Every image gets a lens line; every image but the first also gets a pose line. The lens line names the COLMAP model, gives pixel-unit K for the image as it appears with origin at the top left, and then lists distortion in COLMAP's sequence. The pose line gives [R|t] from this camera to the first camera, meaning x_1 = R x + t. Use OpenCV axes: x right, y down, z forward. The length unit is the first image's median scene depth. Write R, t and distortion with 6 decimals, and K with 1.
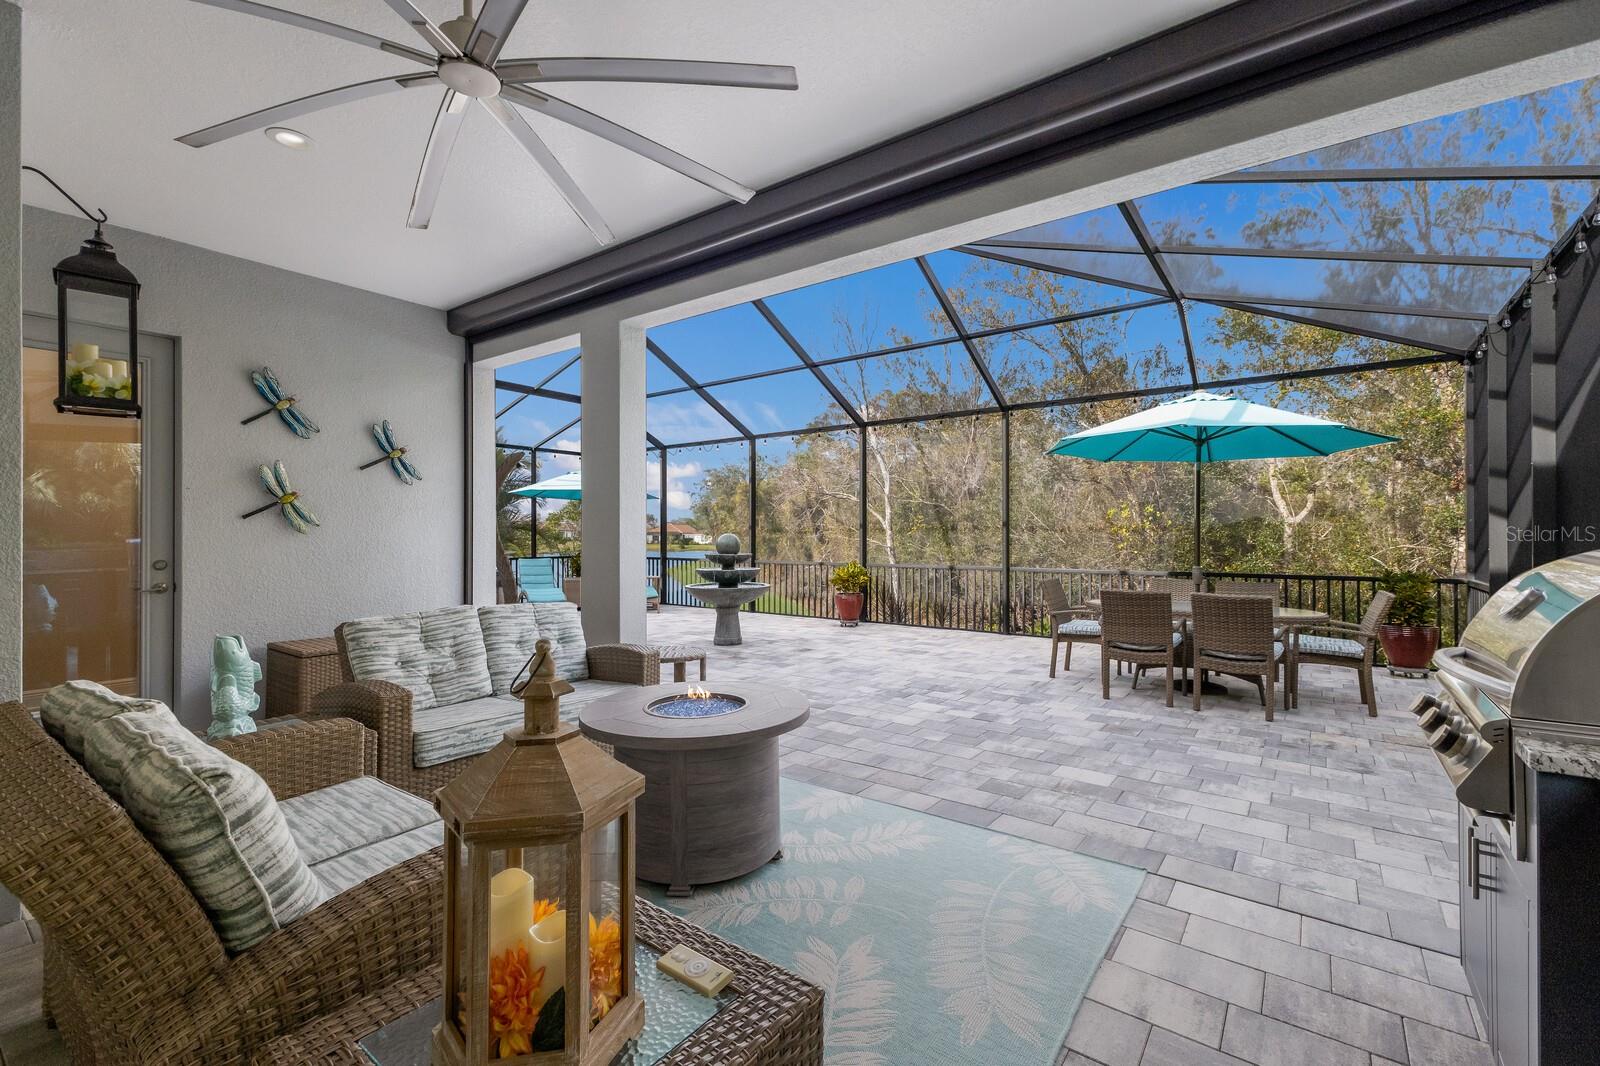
lens RADIAL K [[687.6, 0, 800.0], [0, 687.6, 533.0], [0, 0, 1]] dist [0.022370, -0.000059]
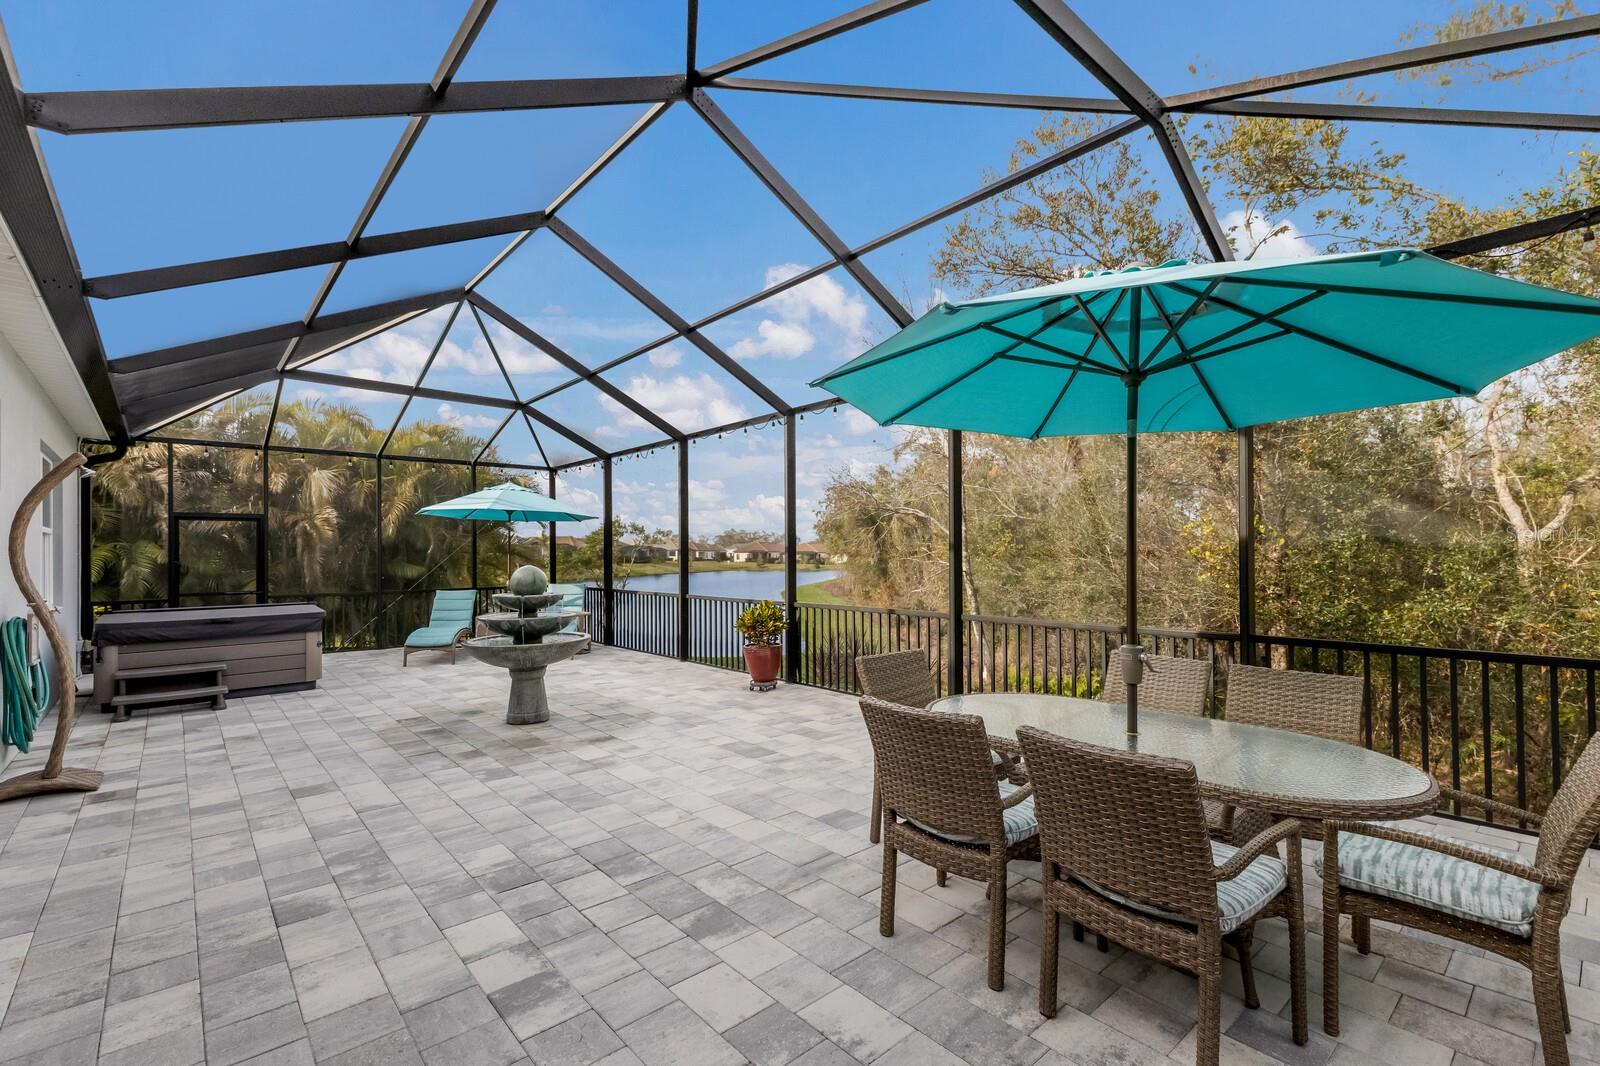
lens RADIAL K [[711.3, 0, 804.0], [0, 711.3, 547.7], [0, 0, 1]] dist [0.019340, -0.000207]
pose [[0.978584, -0.005861, -0.205766, 0.393758], [0.004622, 0.999968, -0.006501, -0.013688], [0.205797, 0.005410, 0.978580, 0.418365]]
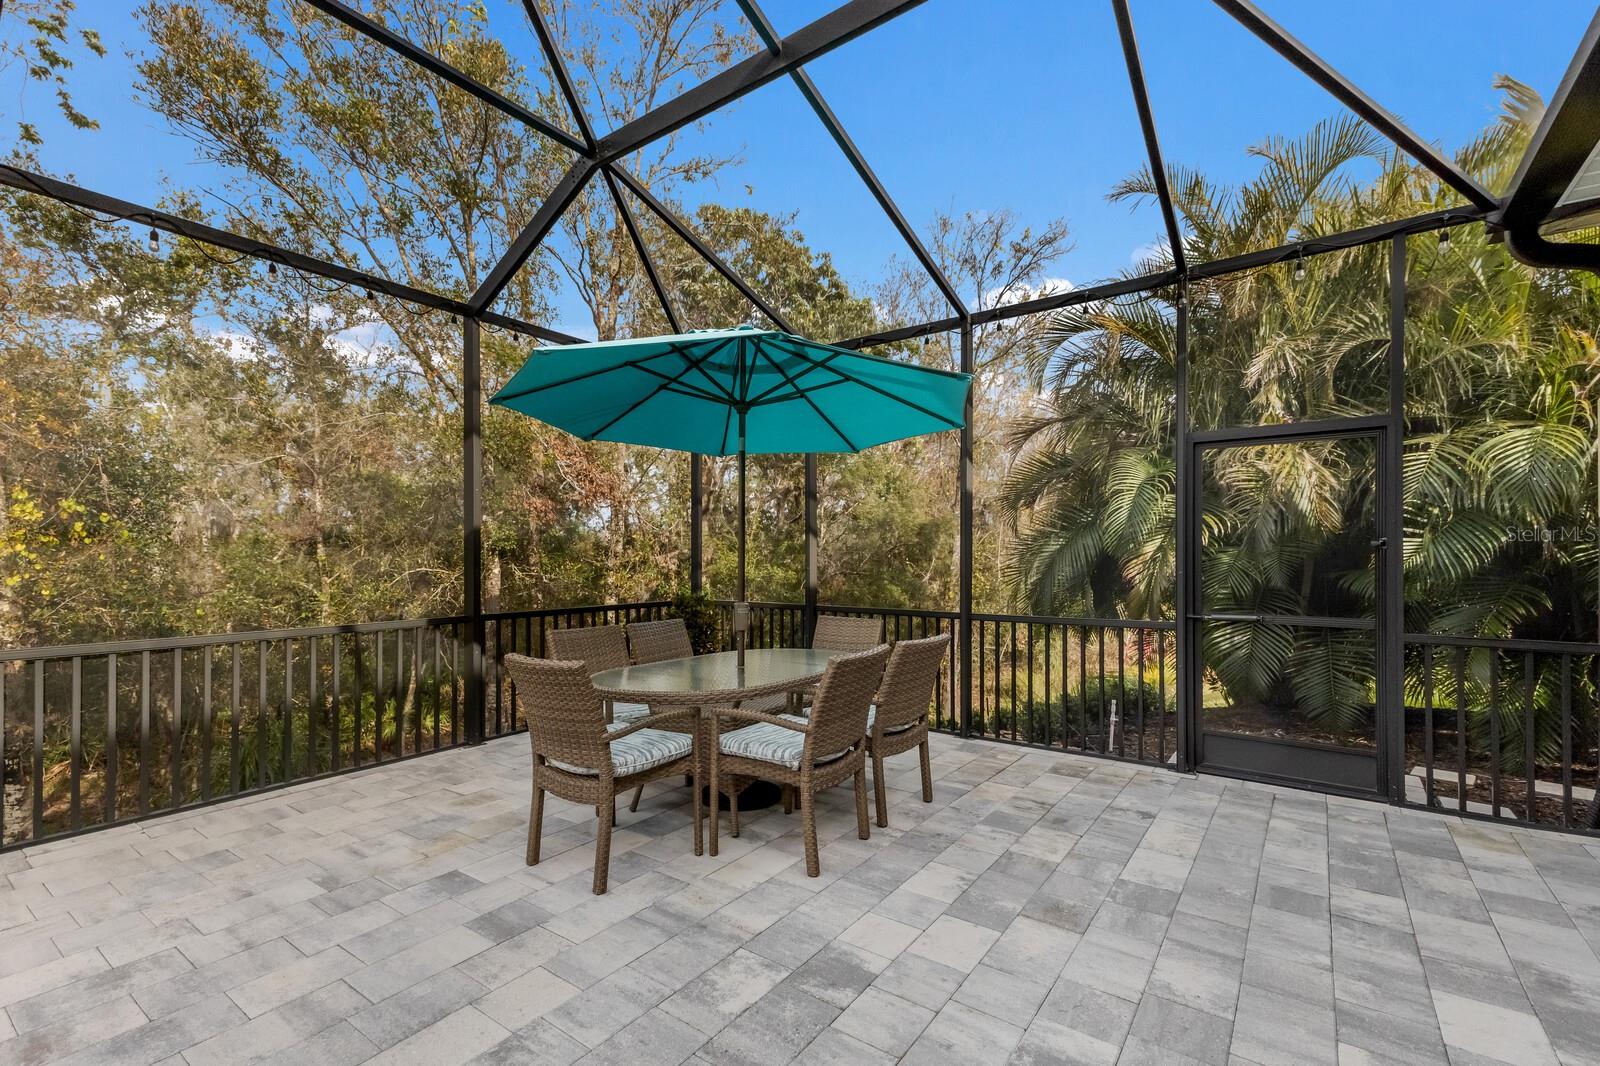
lens RADIAL K [[687.6, 0, 800.0], [0, 687.6, 533.0], [0, 0, 1]] dist [0.022370, -0.000059]
pose [[-0.003273, 0.041075, 0.999151, -0.060880], [0.002497, 0.999153, -0.041067, 0.006339], [-0.999992, 0.002361, -0.003373, 0.815177]]
